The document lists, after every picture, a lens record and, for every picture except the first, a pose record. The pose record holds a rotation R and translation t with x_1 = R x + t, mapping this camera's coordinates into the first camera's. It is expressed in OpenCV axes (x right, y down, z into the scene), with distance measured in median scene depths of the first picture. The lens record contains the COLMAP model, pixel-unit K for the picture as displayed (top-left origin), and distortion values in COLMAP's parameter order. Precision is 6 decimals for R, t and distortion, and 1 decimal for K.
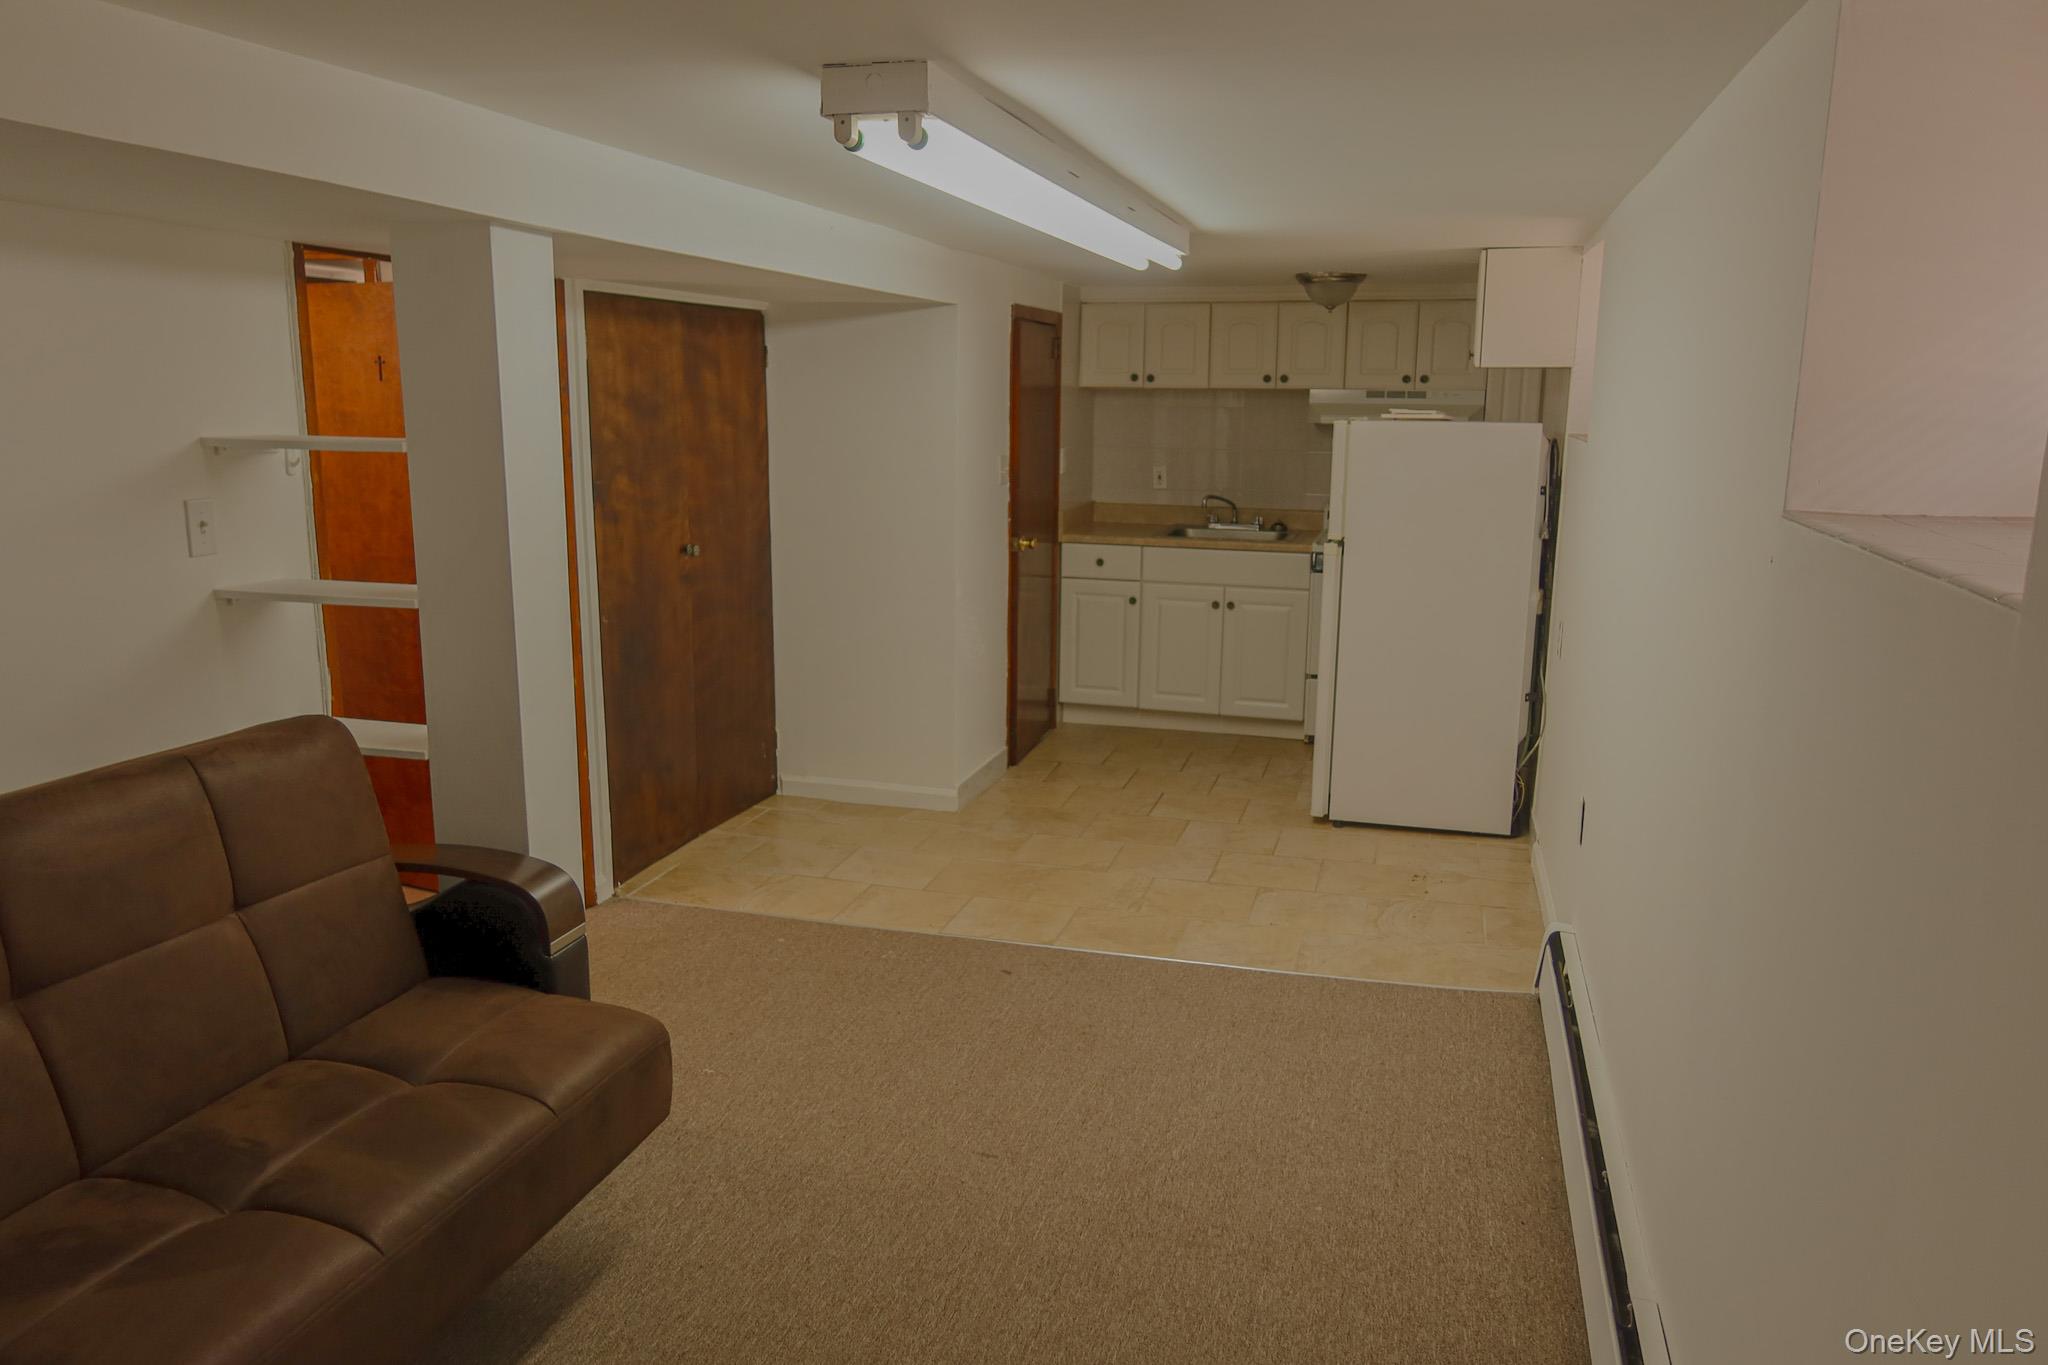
lens RADIAL K [[1409.0, 0, 1024.6], [0, 1409.0, 674.4], [0, 0, 1]] dist [-0.031204, -0.002889]
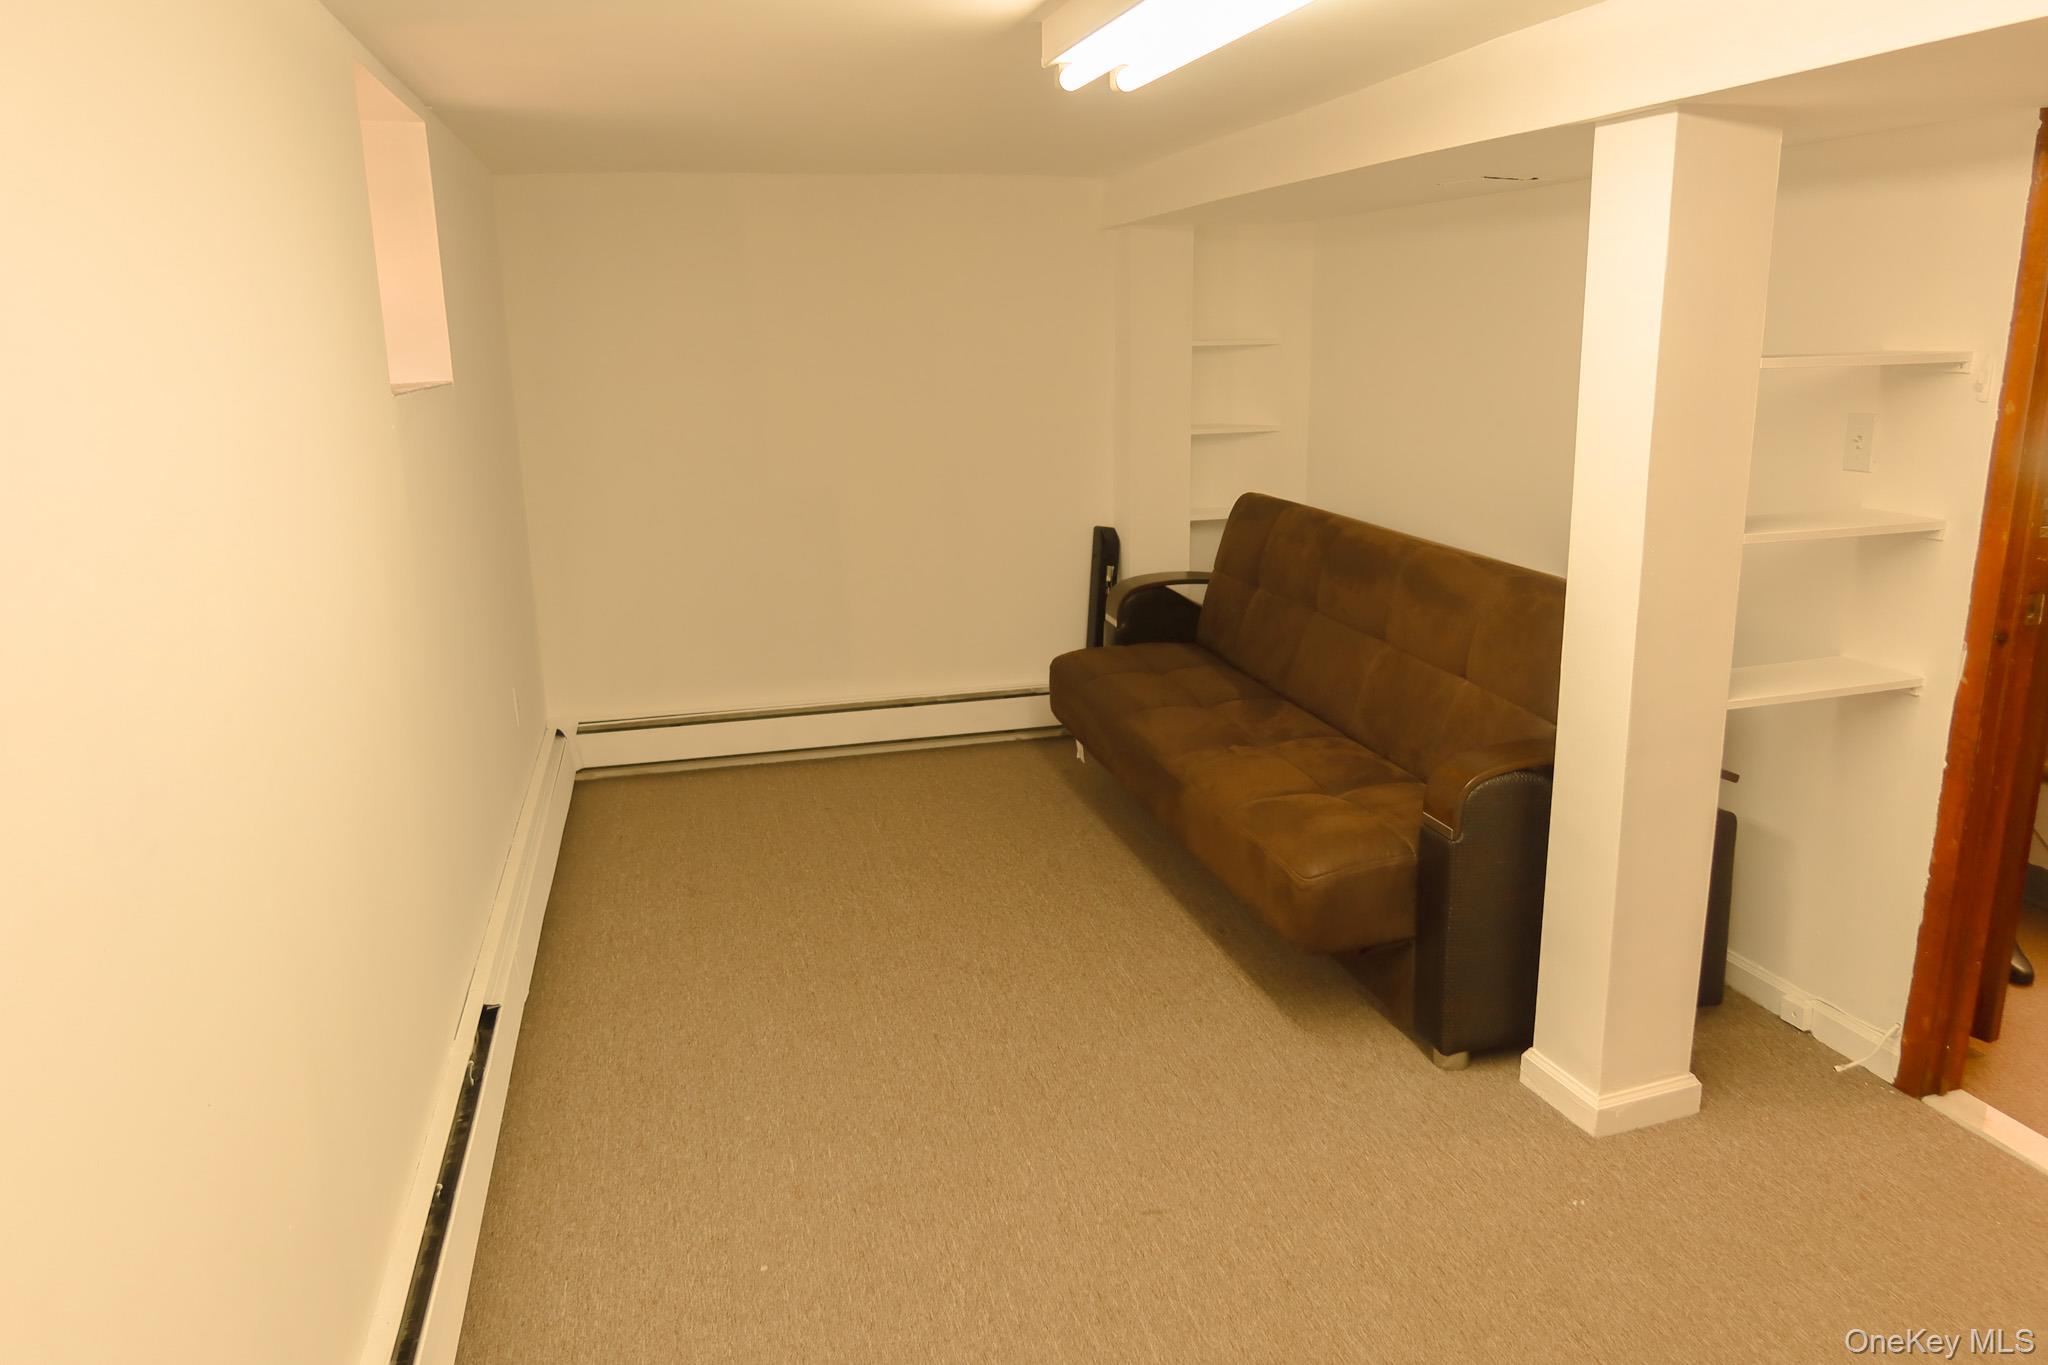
lens RADIAL K [[1409.0, 0, 1028.4], [0, 1409.0, 689.9], [0, 0, 1]] dist [-0.031204, -0.002889]
pose [[-0.858205, 0.129965, -0.496581, 0.472486], [-0.093034, 0.912011, 0.399475, -0.313878], [0.504805, 0.389031, -0.770602, 1.680667]]
